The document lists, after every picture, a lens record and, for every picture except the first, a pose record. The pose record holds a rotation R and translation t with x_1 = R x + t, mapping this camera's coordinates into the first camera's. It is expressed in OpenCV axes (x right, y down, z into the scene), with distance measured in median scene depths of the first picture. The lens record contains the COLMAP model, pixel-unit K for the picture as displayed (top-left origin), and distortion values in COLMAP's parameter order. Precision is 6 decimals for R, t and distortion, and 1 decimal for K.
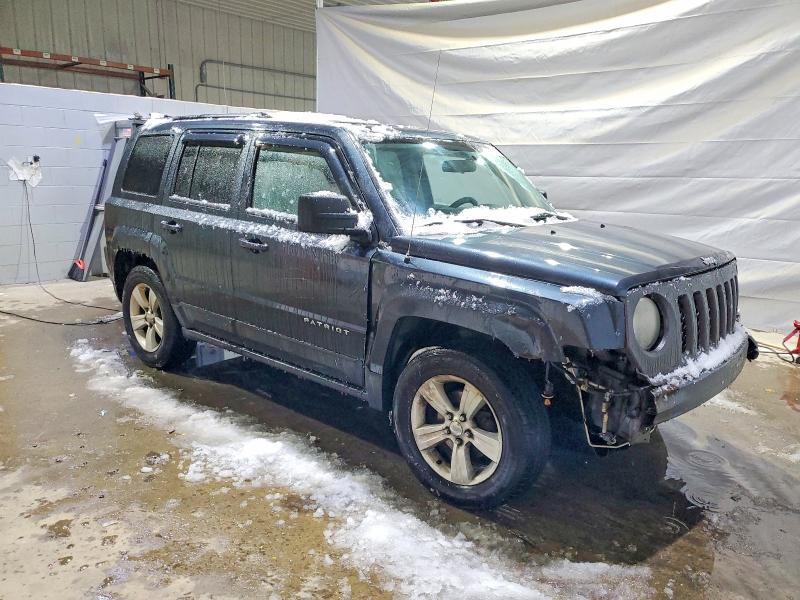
lens RADIAL K [[637.4, 0, 382.0], [0, 637.4, 300.1], [0, 0, 1]] dist [0.007469, 0.003948]
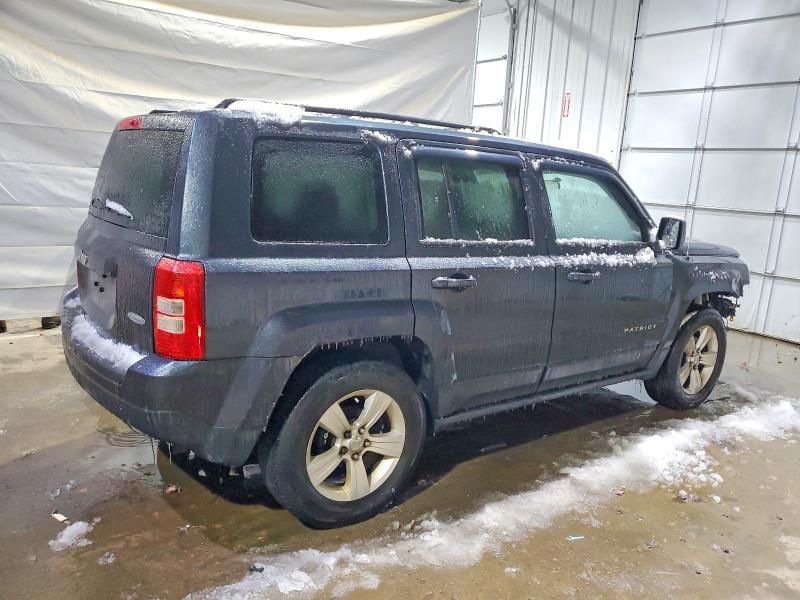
lens RADIAL K [[674.1, 0, 400.0], [0, 674.1, 300.0], [0, 0, 1]] dist [0.016758, 0.004530]
pose [[0.163992, -0.207017, 0.964495, -1.075502], [0.161221, 0.970210, 0.180831, -0.243616], [-0.973198, 0.125842, 0.192482, 0.931820]]
